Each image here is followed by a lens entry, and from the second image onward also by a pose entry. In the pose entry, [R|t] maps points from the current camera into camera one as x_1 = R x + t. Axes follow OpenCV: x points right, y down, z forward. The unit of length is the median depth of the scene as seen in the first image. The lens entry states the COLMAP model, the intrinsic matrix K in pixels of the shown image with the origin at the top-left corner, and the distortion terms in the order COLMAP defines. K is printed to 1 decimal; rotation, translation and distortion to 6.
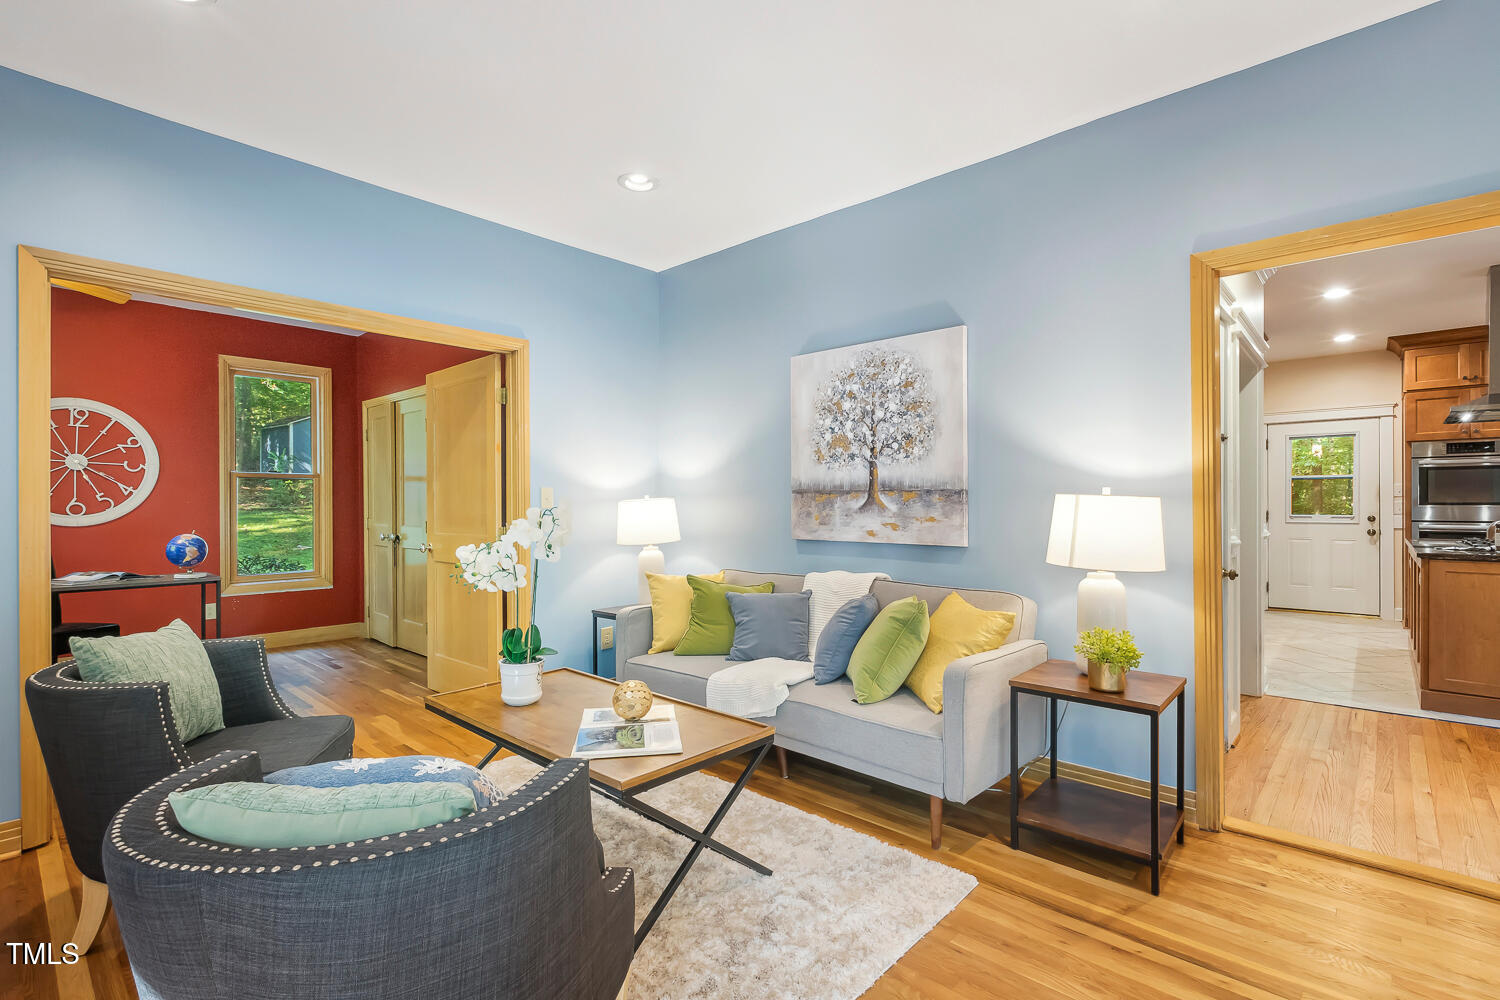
lens RADIAL K [[697.5, 0, 736.9], [0, 697.5, 496.4], [0, 0, 1]] dist [-0.013027, 0.000116]
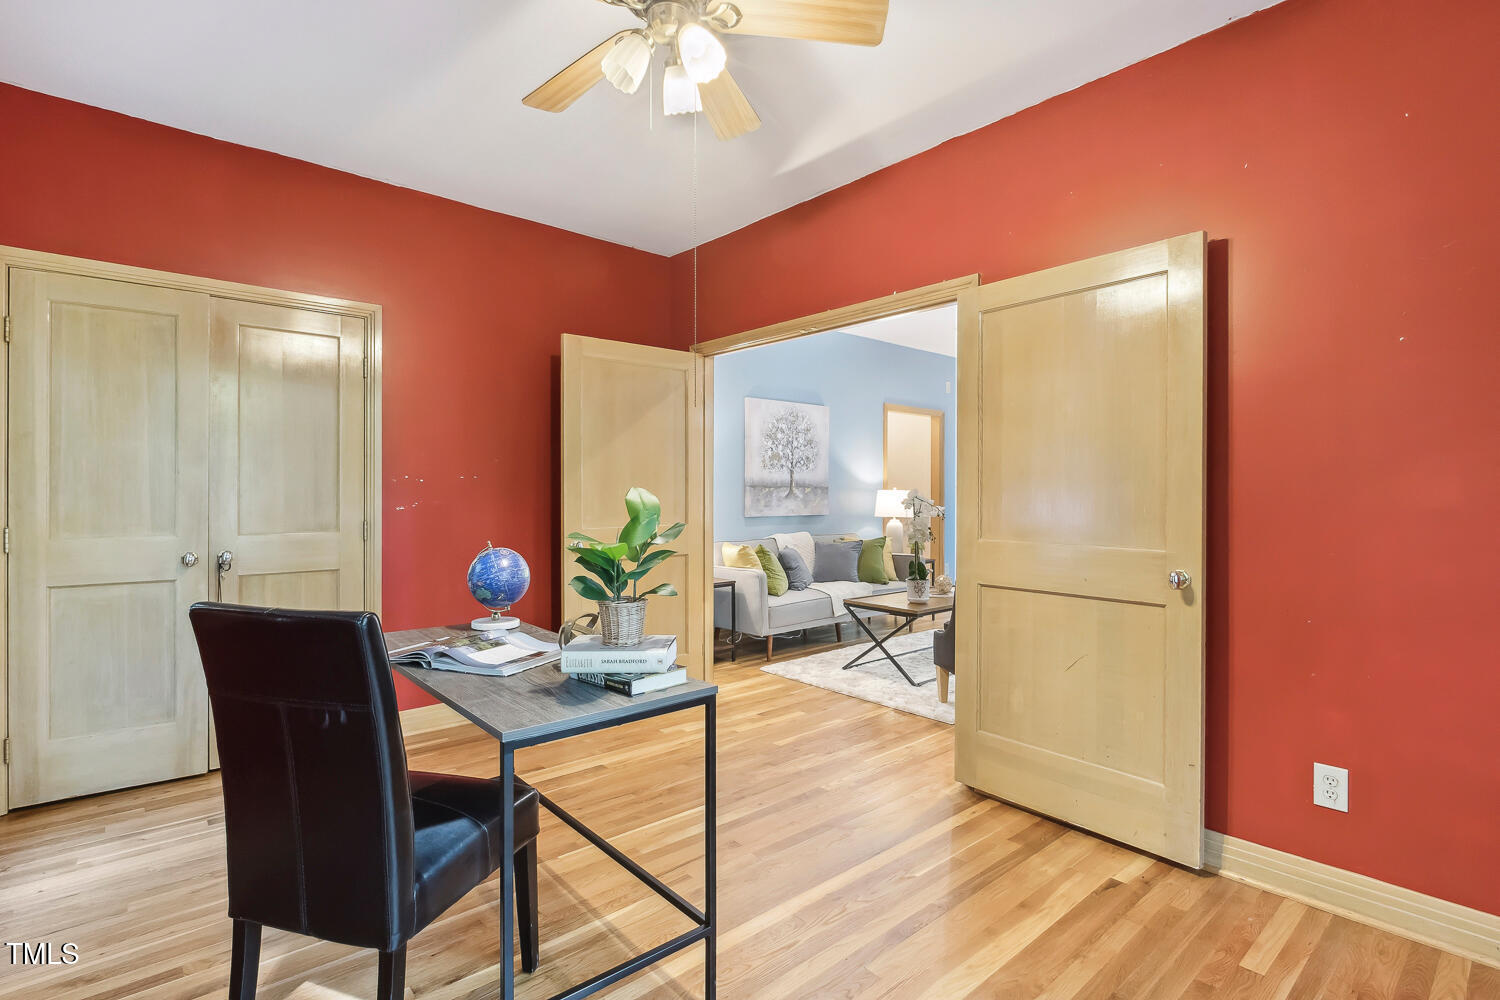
lens RADIAL K [[697.5, 0, 736.9], [0, 697.5, 496.4], [0, 0, 1]] dist [-0.013027, 0.000116]
pose [[0.125975, 0.000764, 0.992033, -1.572887], [-0.005308, 0.999986, -0.000096, 0.018124], [-0.992019, -0.005254, 0.125977, 0.908667]]
